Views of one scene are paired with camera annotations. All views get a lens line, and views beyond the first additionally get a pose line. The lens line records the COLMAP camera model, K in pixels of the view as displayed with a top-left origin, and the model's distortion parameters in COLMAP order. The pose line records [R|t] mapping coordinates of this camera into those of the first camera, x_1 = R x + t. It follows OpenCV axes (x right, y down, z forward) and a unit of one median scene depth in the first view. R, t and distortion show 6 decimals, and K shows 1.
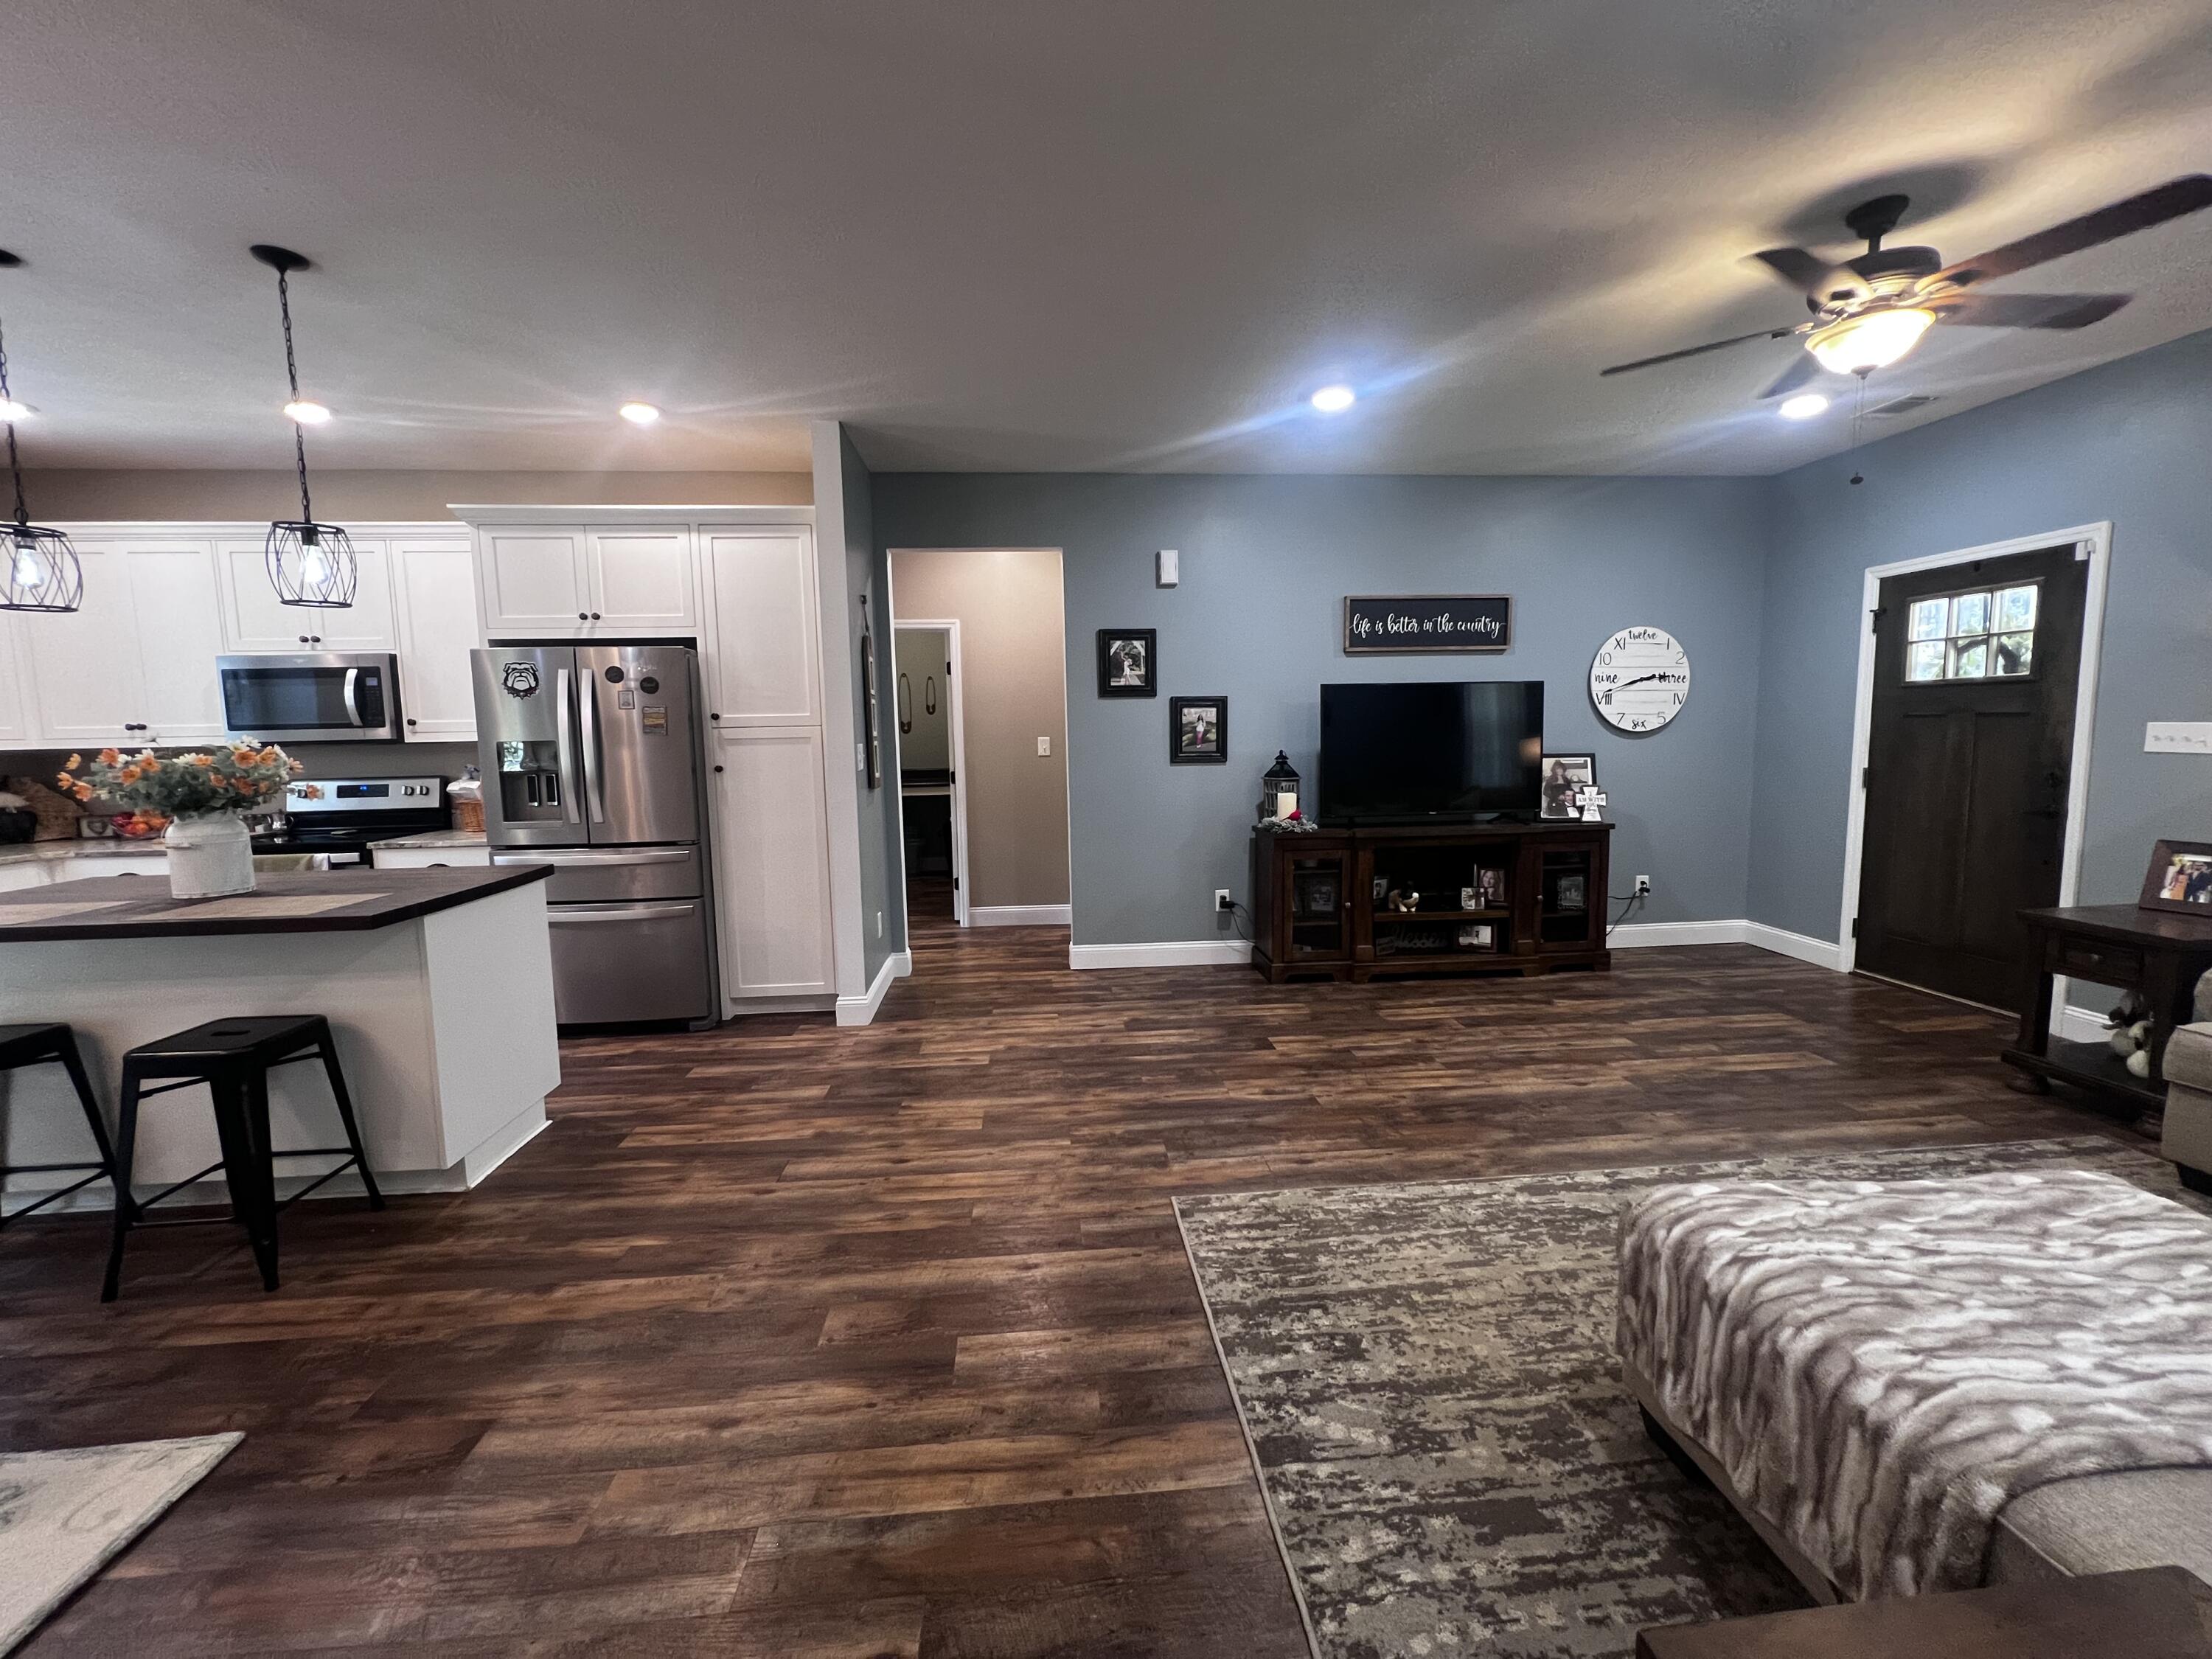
lens RADIAL K [[884.0, 0, 1104.9], [0, 884.0, 825.3], [0, 0, 1]] dist [-0.001384, -0.000619]
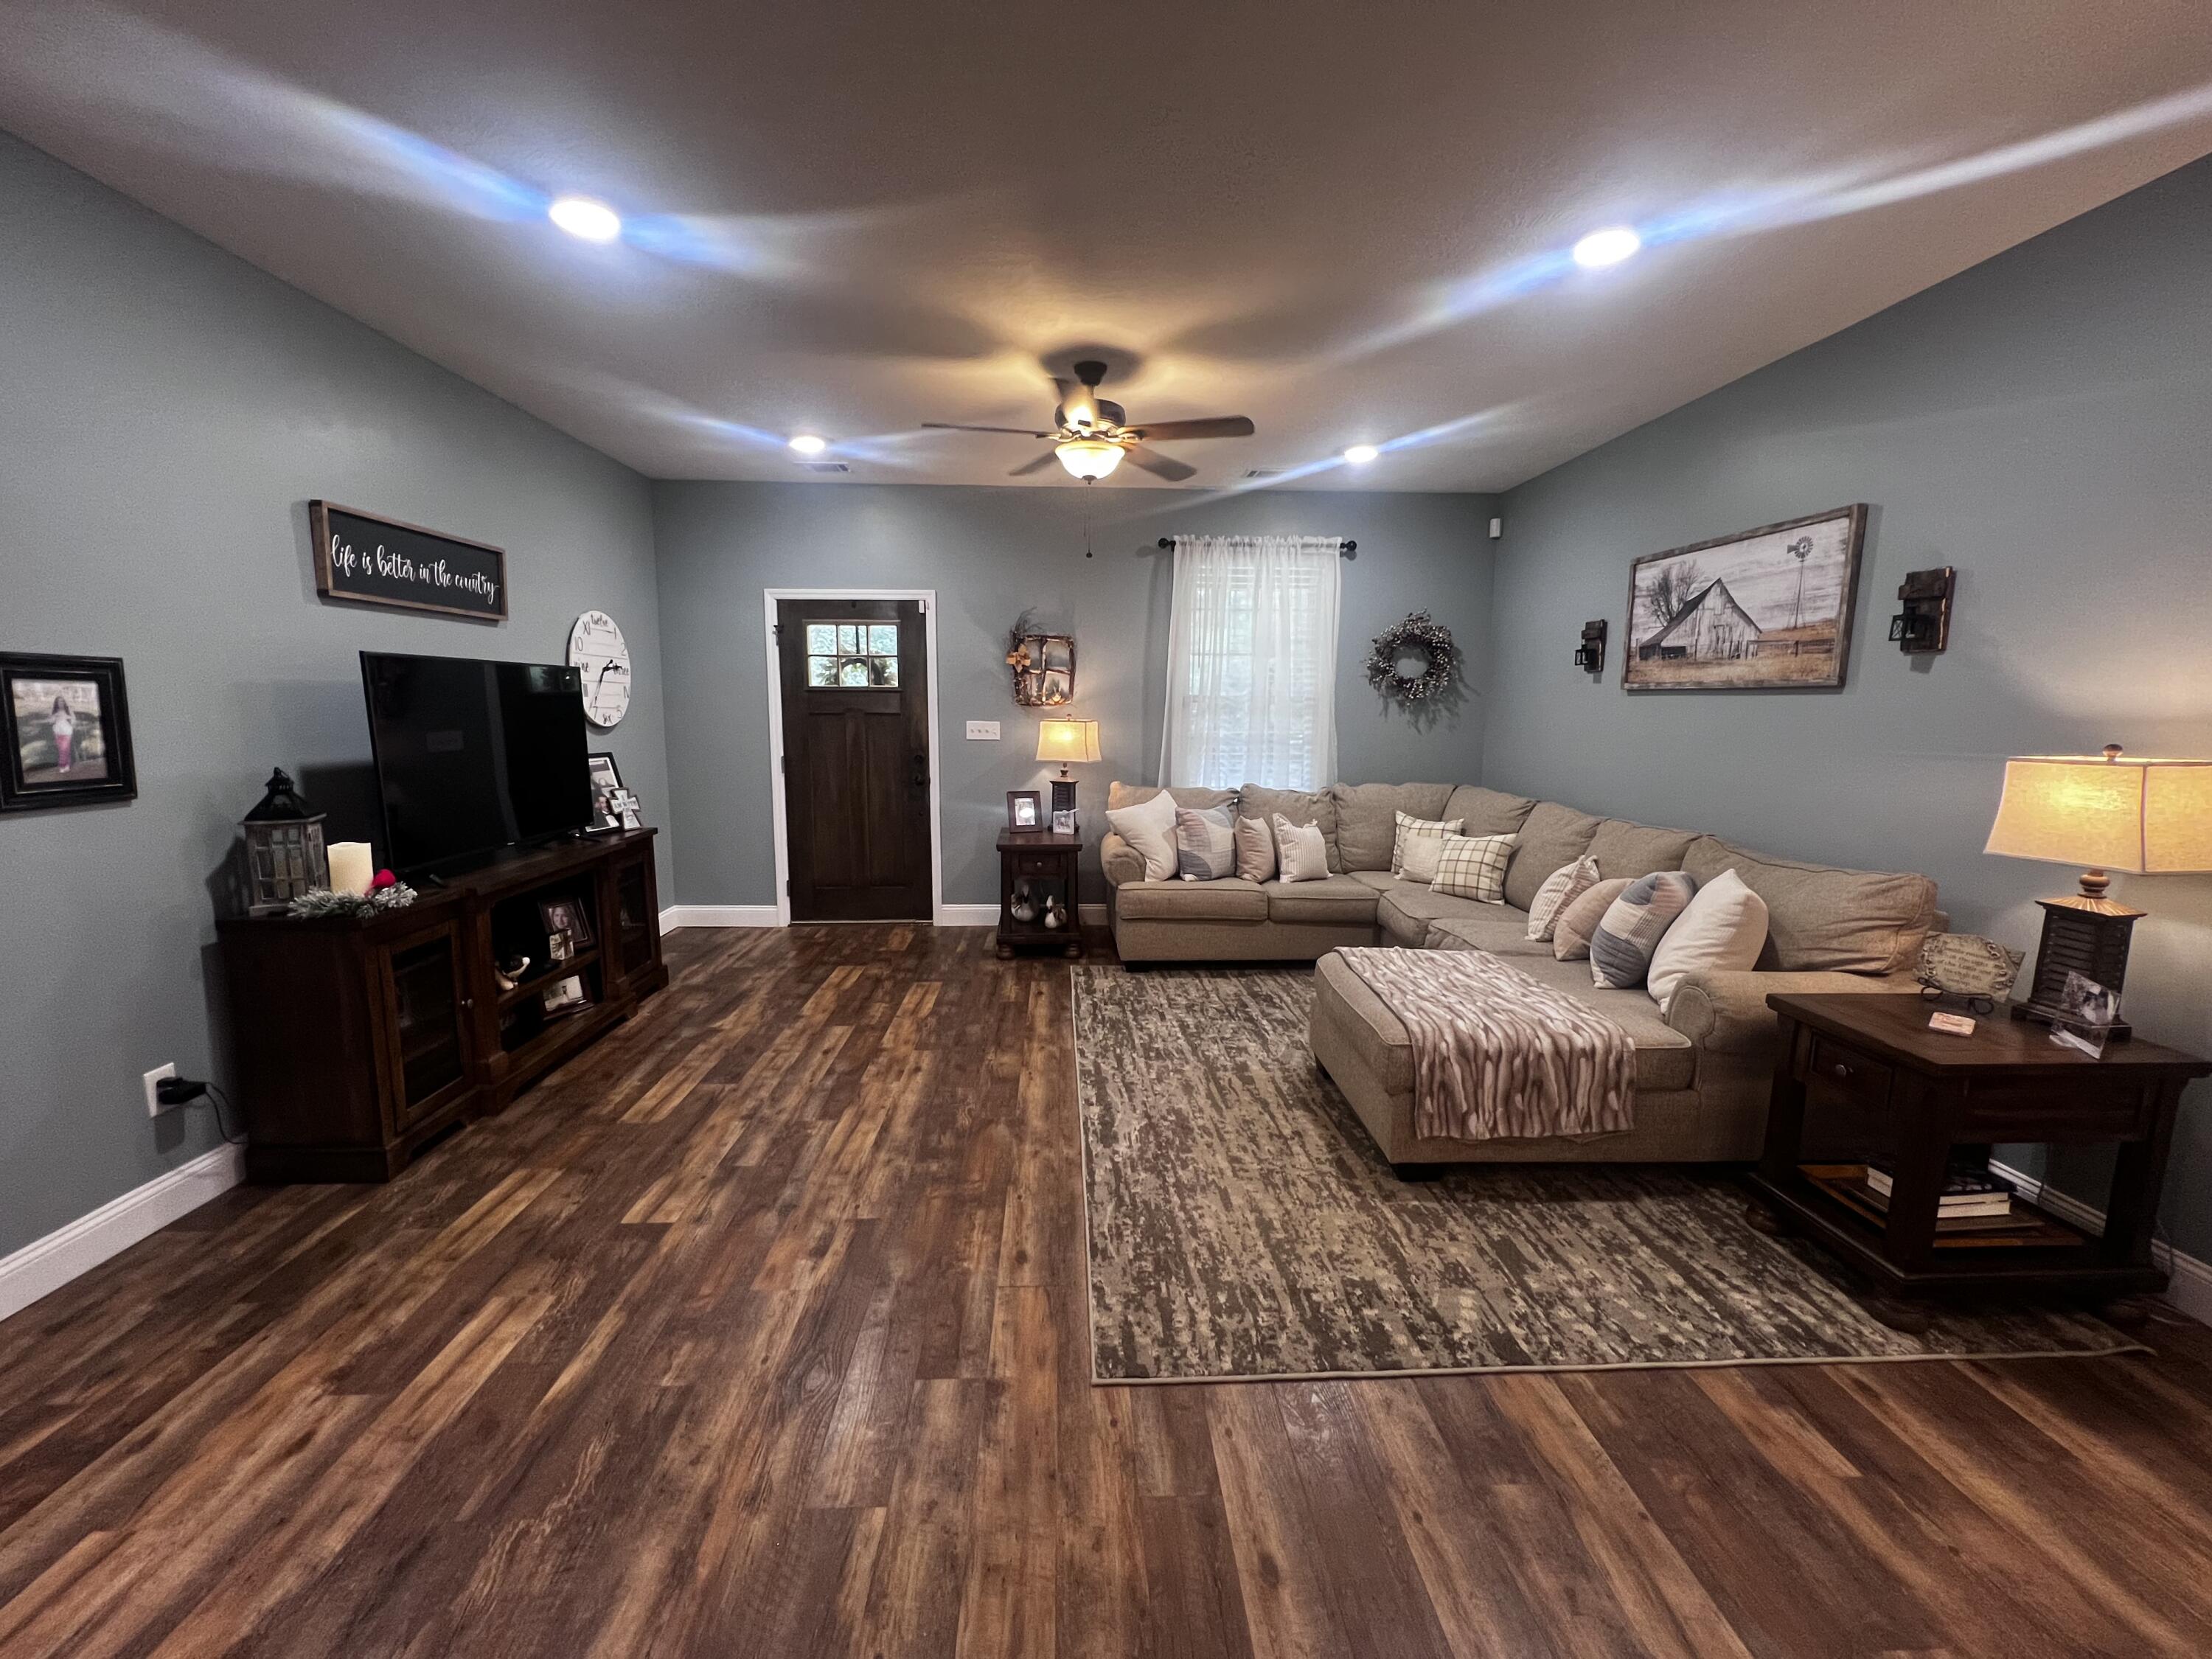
lens RADIAL K [[884.0, 0, 1102.2], [0, 884.0, 828.8], [0, 0, 1]] dist [-0.001384, -0.000619]
pose [[0.047368, -0.122526, 0.991334, -0.378789], [0.101957, 0.987858, 0.117225, -0.073797], [-0.993660, 0.095521, 0.059285, 0.581455]]
